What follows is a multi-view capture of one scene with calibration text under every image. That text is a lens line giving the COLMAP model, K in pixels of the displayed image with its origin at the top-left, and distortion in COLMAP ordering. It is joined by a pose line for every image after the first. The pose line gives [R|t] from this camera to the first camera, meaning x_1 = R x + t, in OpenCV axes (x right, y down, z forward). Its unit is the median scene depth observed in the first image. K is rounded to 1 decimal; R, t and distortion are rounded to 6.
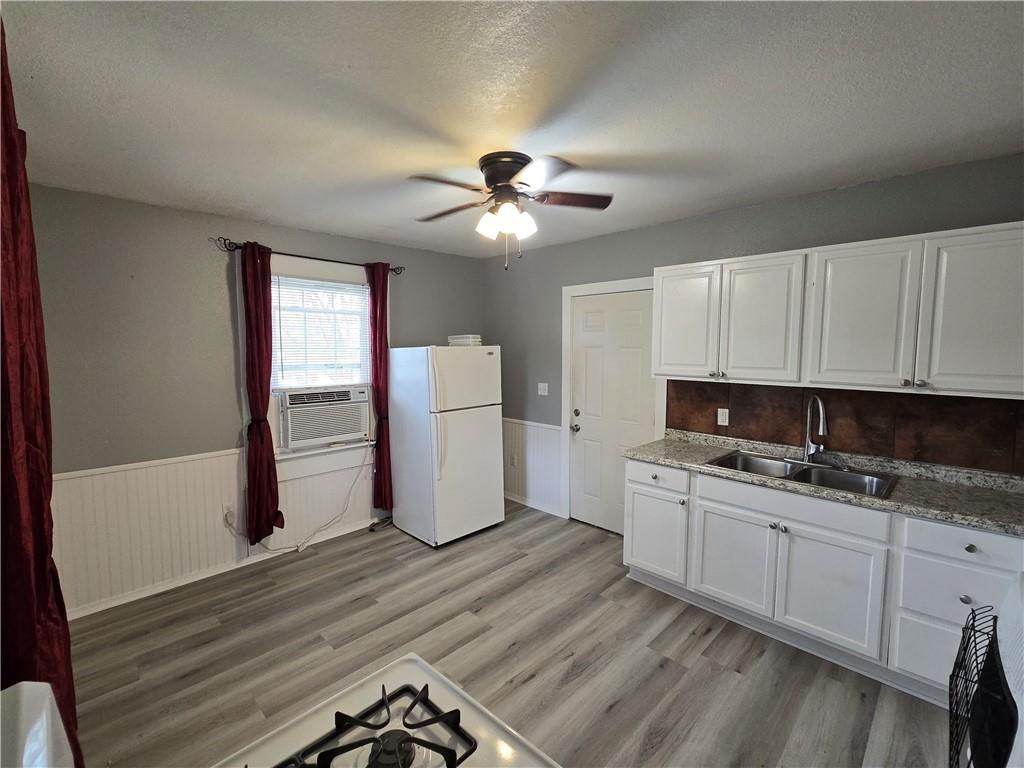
lens RADIAL K [[448.0, 0, 506.8], [0, 448.0, 386.7], [0, 0, 1]] dist [0.002763, 0.000005]
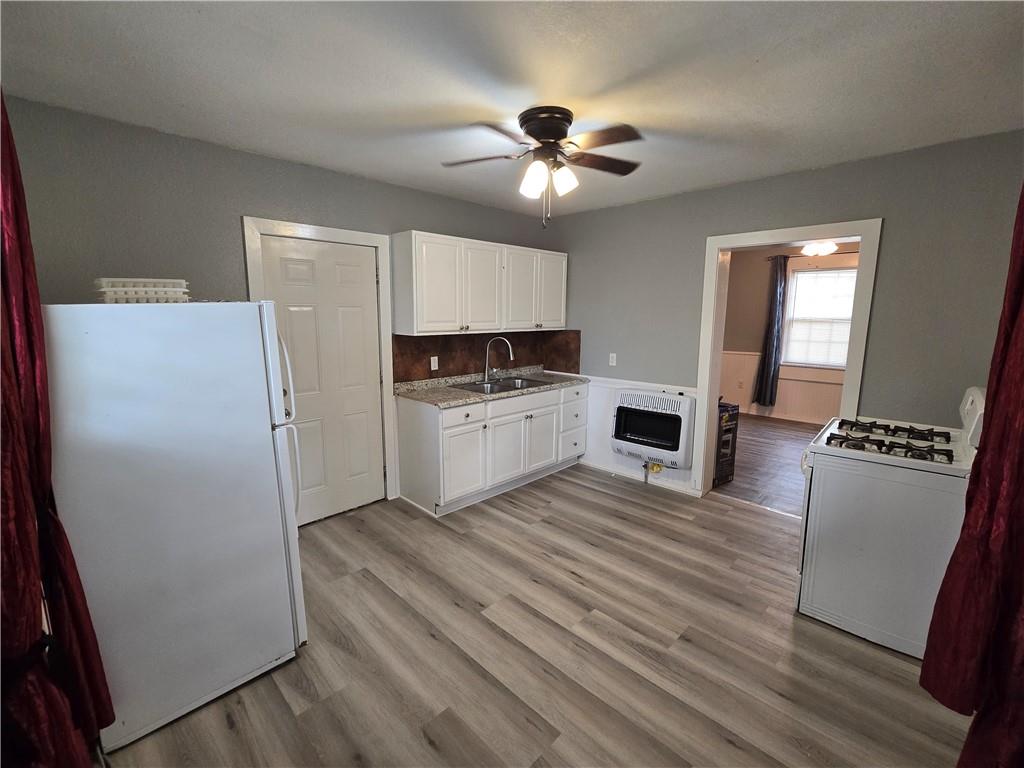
lens RADIAL K [[448.0, 0, 506.9], [0, 448.0, 382.4], [0, 0, 1]] dist [0.002763, 0.000005]
pose [[0.000035, -0.161311, 0.986904, -0.775255], [0.083481, 0.983459, 0.160745, -0.065403], [-0.996509, 0.082382, 0.013501, 0.800316]]
